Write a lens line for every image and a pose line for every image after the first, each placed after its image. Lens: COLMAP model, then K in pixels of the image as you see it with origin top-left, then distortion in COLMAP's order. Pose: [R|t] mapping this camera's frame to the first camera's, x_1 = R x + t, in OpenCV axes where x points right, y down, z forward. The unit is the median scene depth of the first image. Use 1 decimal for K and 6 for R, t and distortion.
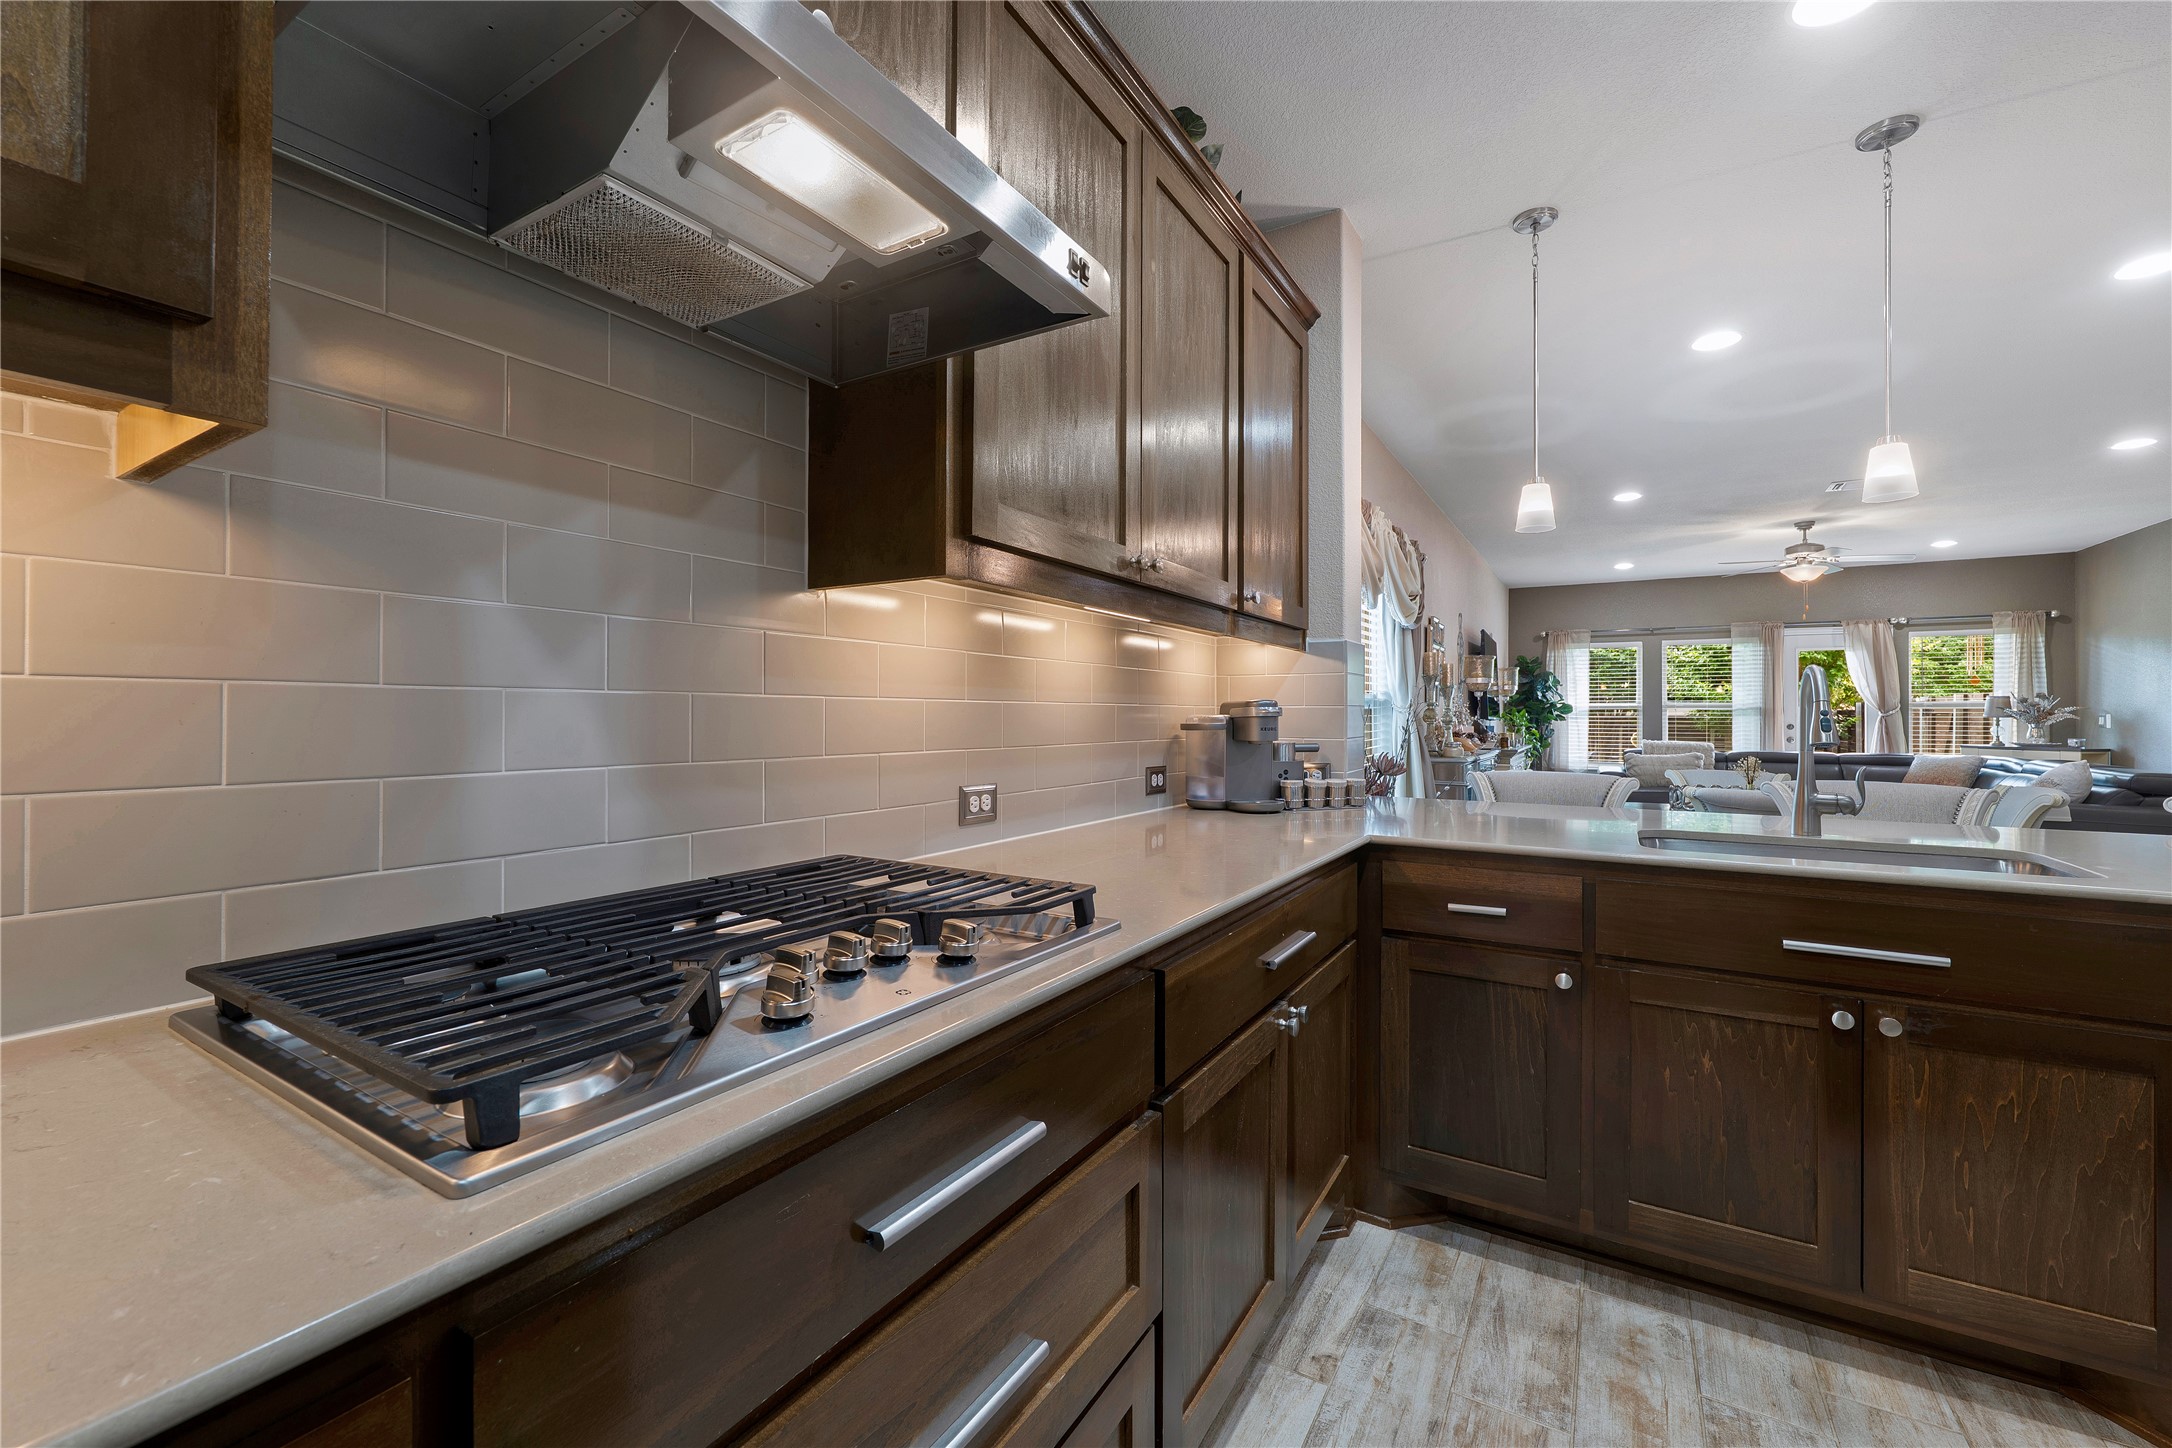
lens RADIAL K [[876.1, 0, 1086.1], [0, 876.1, 709.2], [0, 0, 1]] dist [-0.008446, 0.001621]
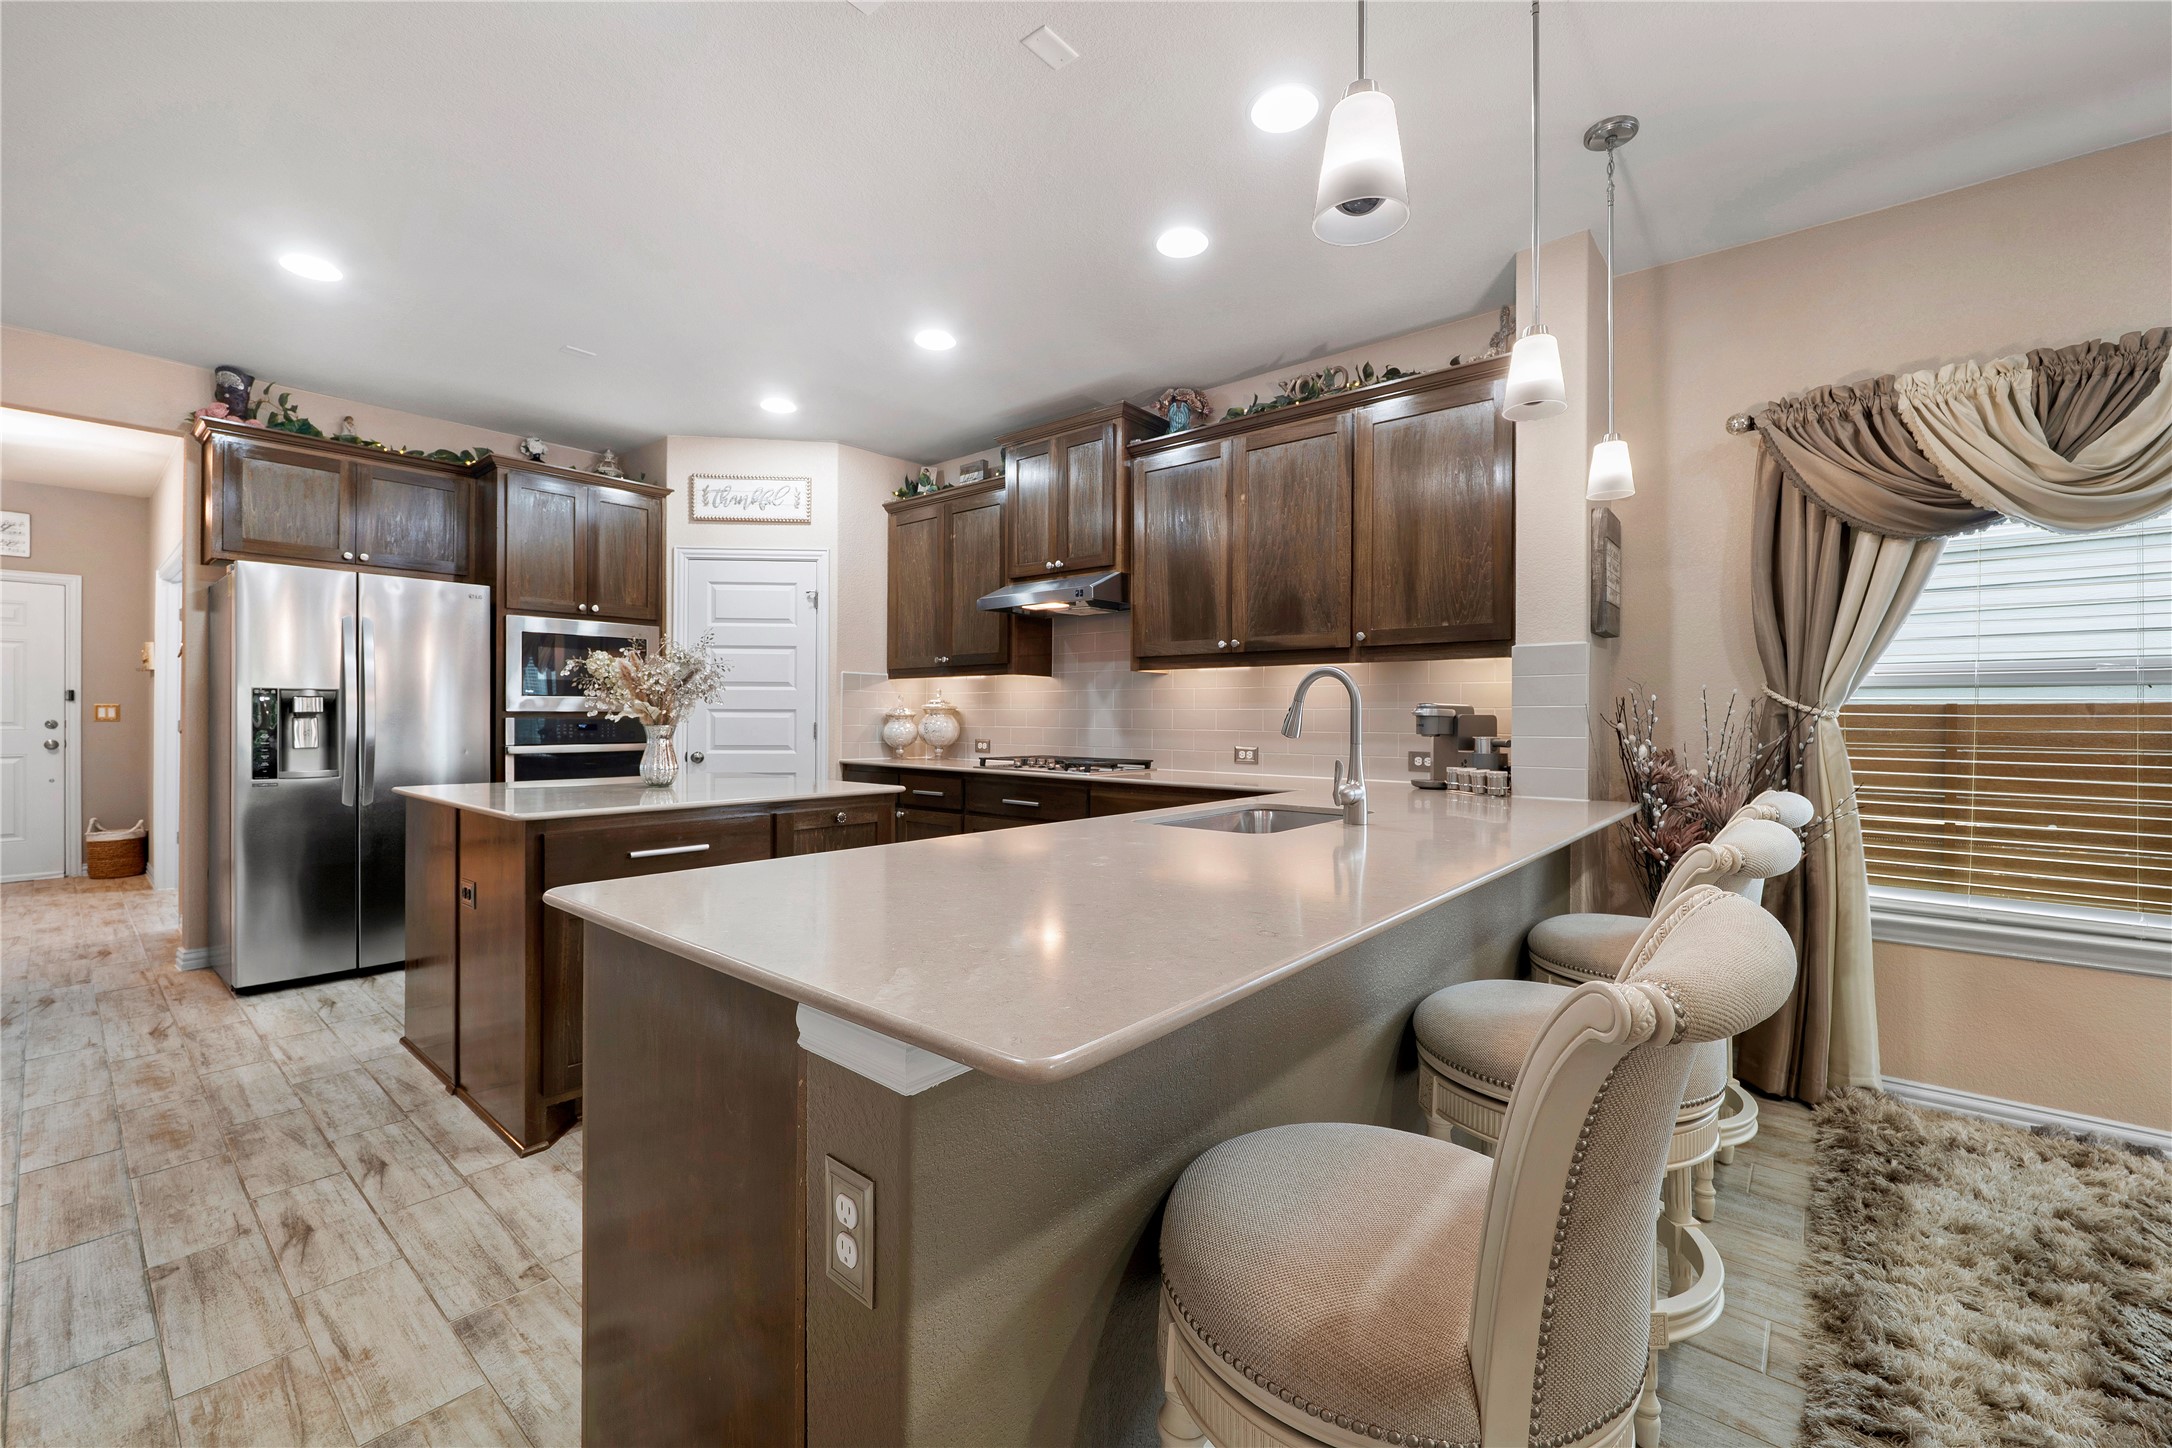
lens RADIAL K [[876.1, 0, 1075.3], [0, 876.1, 720.4], [0, 0, 1]] dist [-0.008446, 0.001621]
pose [[-0.151491, -0.001873, -0.988457, 0.464114], [0.001707, 0.999996, -0.002157, 0.005195], [0.988457, -0.002014, -0.151488, 0.197927]]
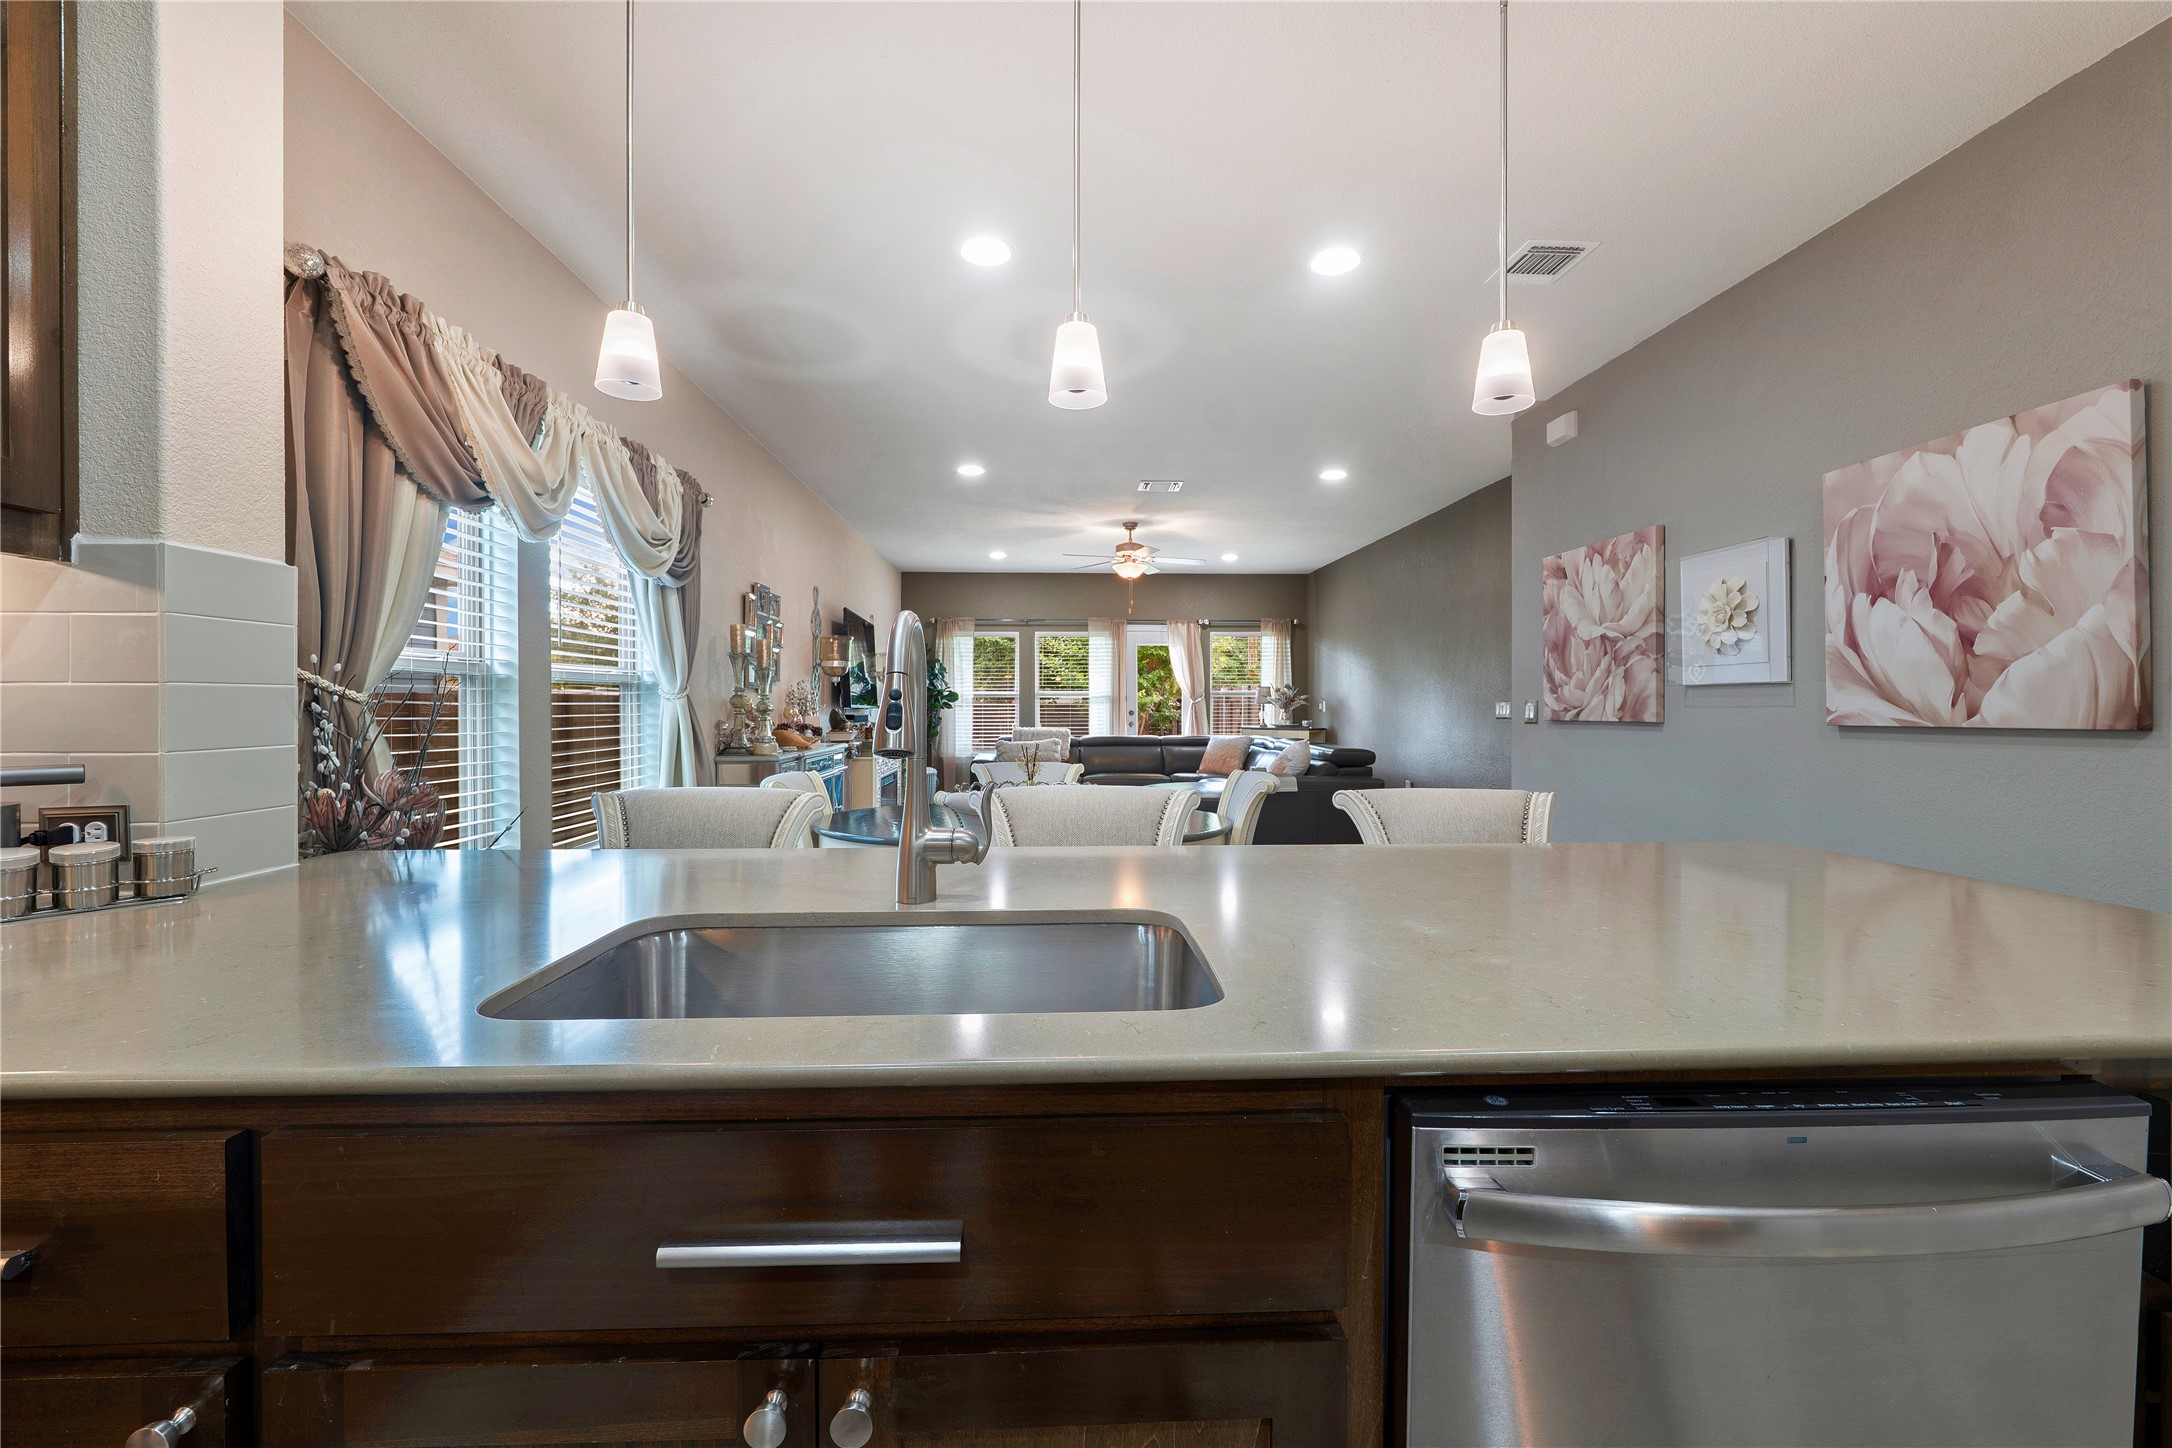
lens RADIAL K [[876.1, 0, 1087.4], [0, 876.1, 705.1], [0, 0, 1]] dist [-0.008446, 0.001621]
pose [[0.828536, -0.003883, 0.559922, 0.144412], [-0.000964, 0.999965, 0.008360, 0.001010], [-0.559934, -0.007466, 0.828503, 0.109331]]
